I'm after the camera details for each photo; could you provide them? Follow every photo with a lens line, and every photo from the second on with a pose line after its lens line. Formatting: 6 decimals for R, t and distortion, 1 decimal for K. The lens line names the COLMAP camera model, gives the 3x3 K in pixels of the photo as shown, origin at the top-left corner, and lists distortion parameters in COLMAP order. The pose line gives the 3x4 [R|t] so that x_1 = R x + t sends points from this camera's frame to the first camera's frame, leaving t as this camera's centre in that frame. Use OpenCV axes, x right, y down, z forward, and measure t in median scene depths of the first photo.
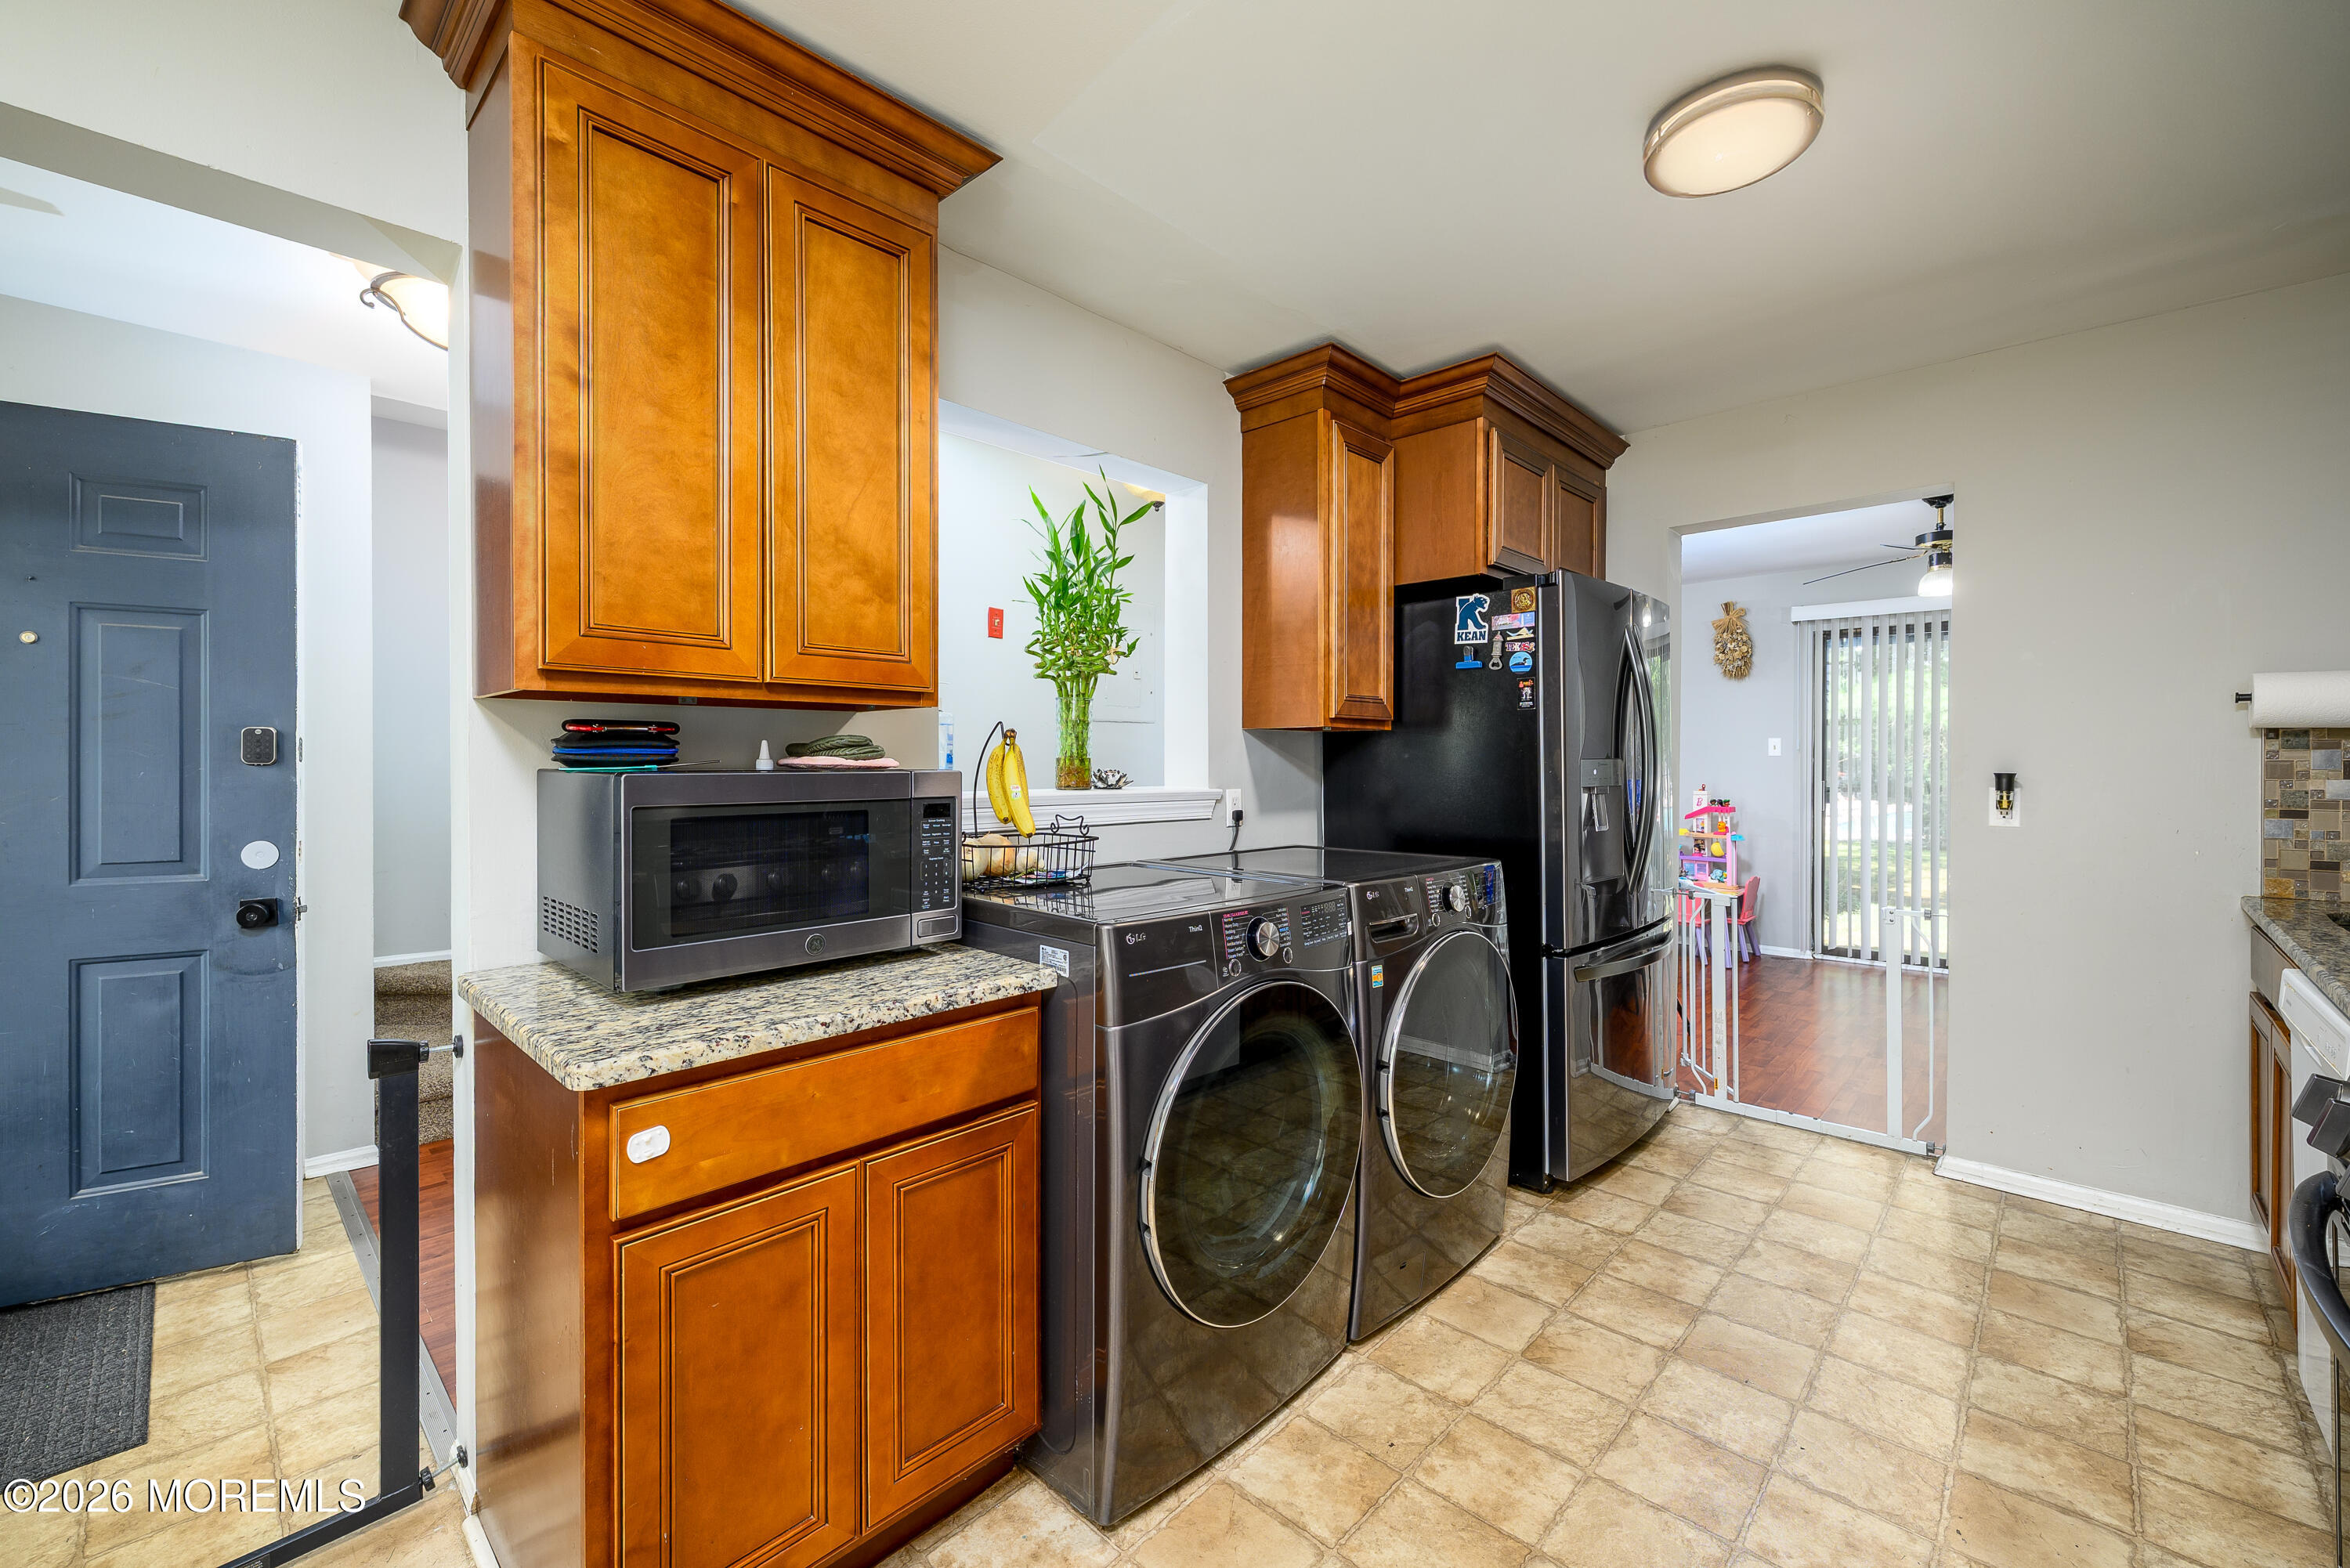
lens RADIAL K [[939.1, 0, 1163.4], [0, 939.1, 780.9], [0, 0, 1]] dist [-0.005964, 0.000091]
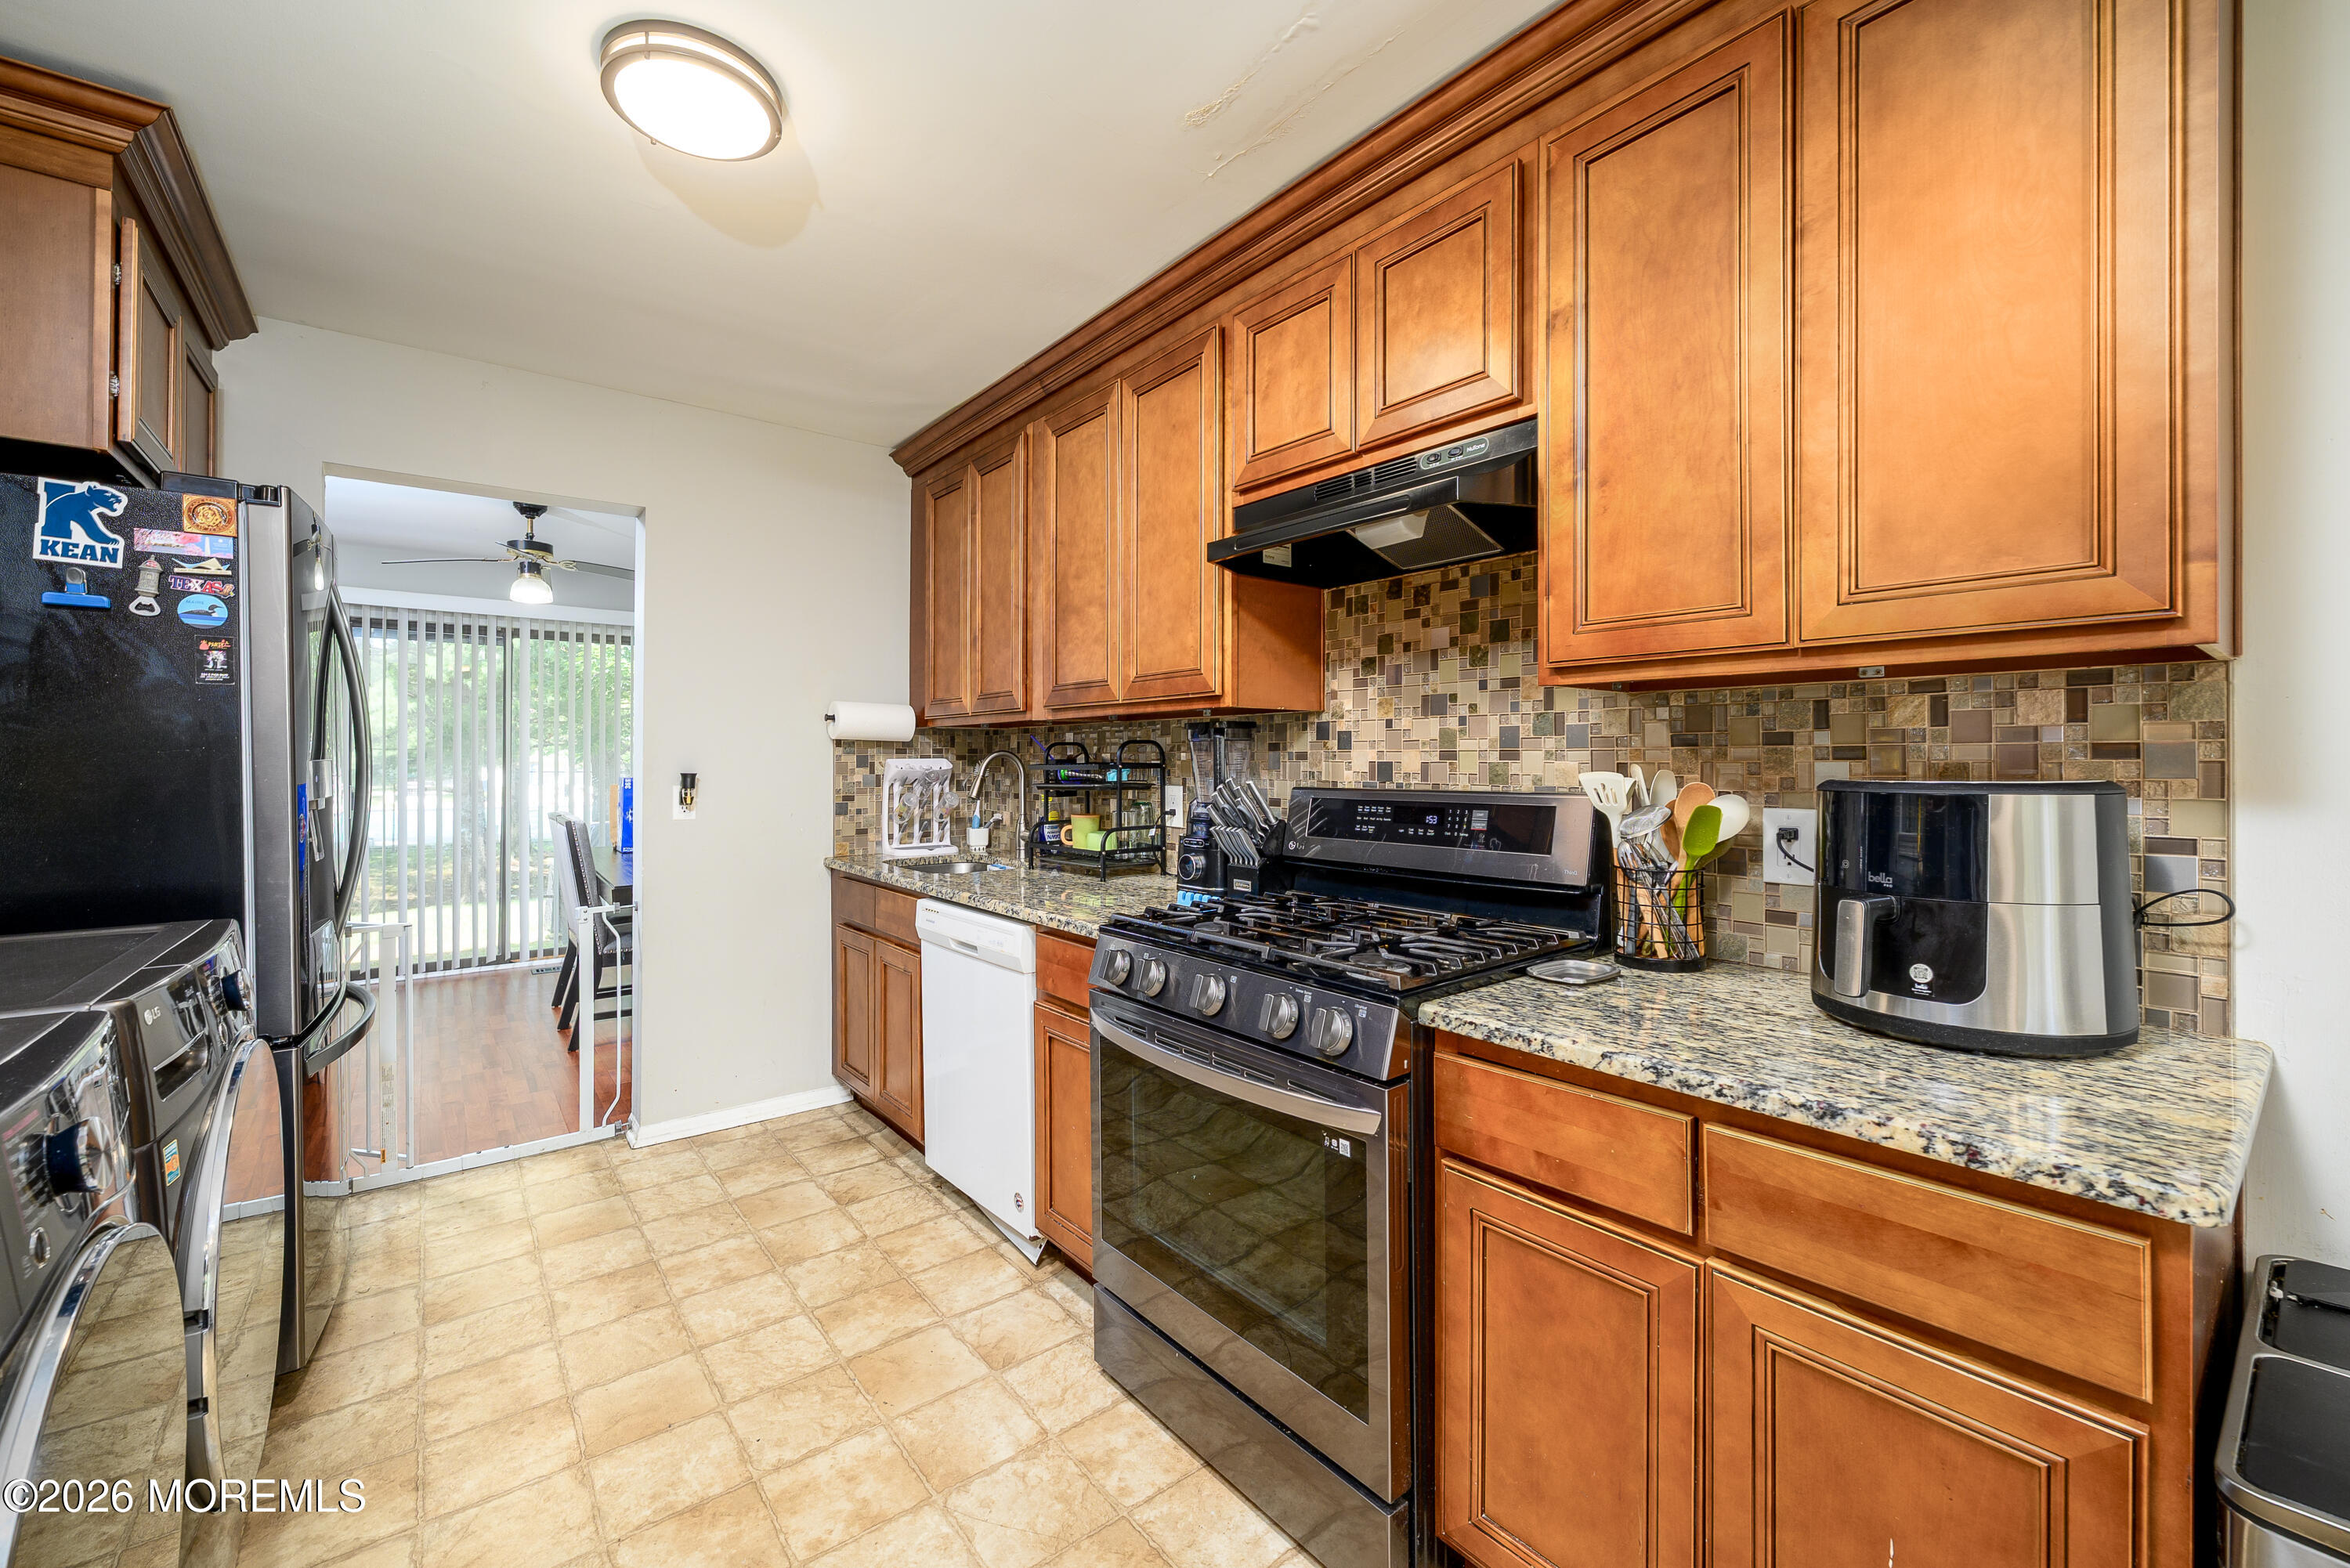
lens RADIAL K [[939.1, 0, 1169.2], [0, 939.1, 772.7], [0, 0, 1]] dist [-0.005964, 0.000091]
pose [[0.136929, -0.013215, 0.990493, -0.160995], [0.024385, 0.999653, 0.009966, -0.005785], [-0.990281, 0.022789, 0.137204, 0.257930]]
